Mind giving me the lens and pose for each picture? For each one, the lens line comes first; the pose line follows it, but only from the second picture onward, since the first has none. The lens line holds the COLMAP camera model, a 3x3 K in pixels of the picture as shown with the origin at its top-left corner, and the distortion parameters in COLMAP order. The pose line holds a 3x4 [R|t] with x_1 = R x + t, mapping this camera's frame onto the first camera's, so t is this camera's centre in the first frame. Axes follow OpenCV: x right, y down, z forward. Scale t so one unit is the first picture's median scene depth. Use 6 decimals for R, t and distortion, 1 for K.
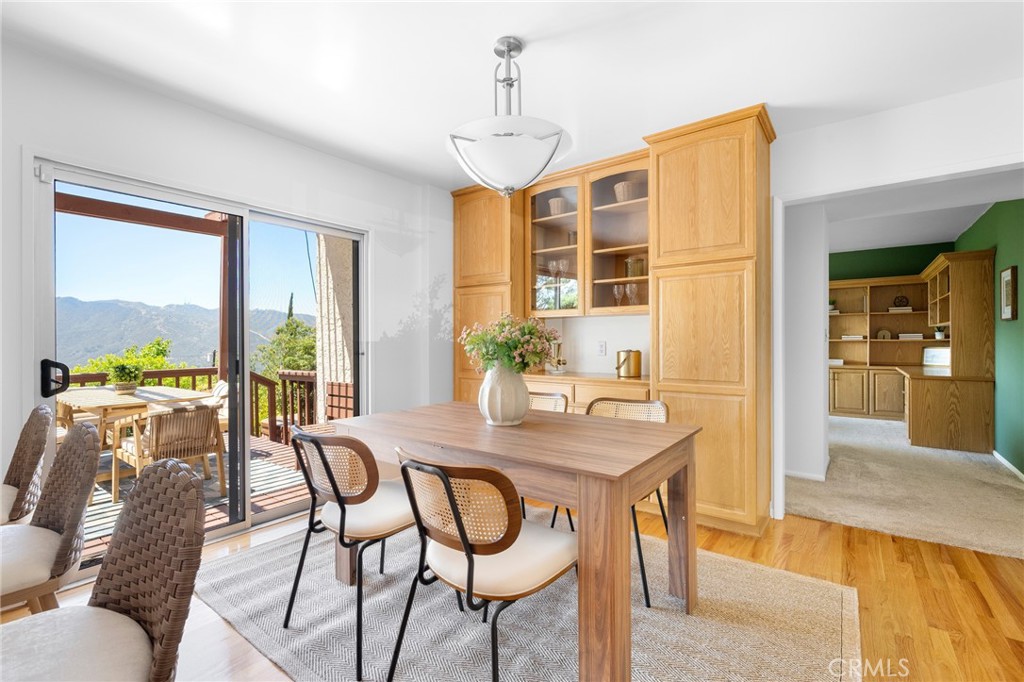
lens RADIAL K [[455.7, 0, 506.9], [0, 455.7, 343.0], [0, 0, 1]] dist [0.002161, -0.001058]
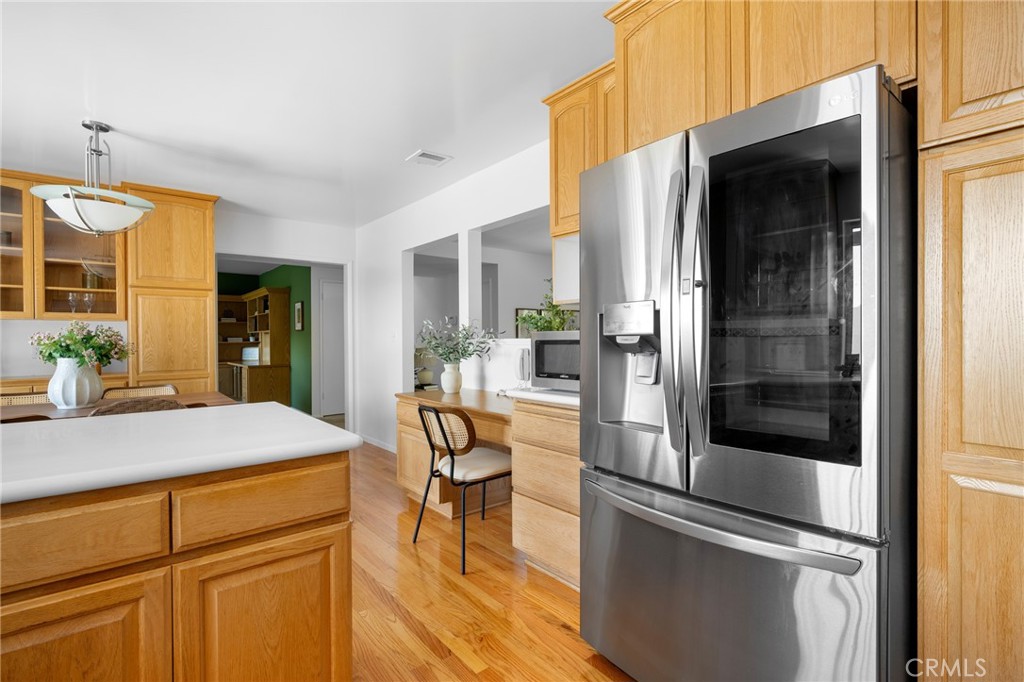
lens RADIAL K [[486.8, 0, 517.4], [0, 486.8, 345.9], [0, 0, 1]] dist [-0.000588, 0.000884]
pose [[0.228791, -0.012253, 0.973399, -0.657692], [0.013197, 0.999868, 0.009484, 0.004159], [-0.973386, 0.010676, 0.228922, -0.315696]]
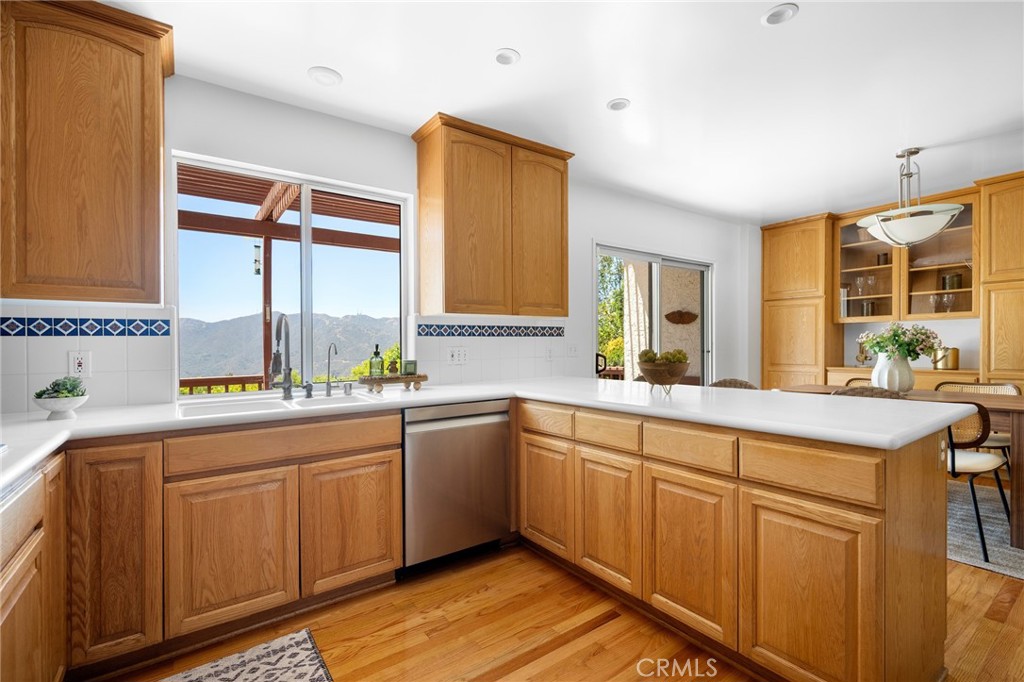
lens RADIAL K [[455.7, 0, 518.8], [0, 455.7, 349.6], [0, 0, 1]] dist [0.002161, -0.001058]
pose [[0.958607, -0.005894, -0.284672, -0.488645], [0.007396, 0.999964, 0.004201, 0.007017], [0.284637, -0.006133, 0.958616, -0.518077]]
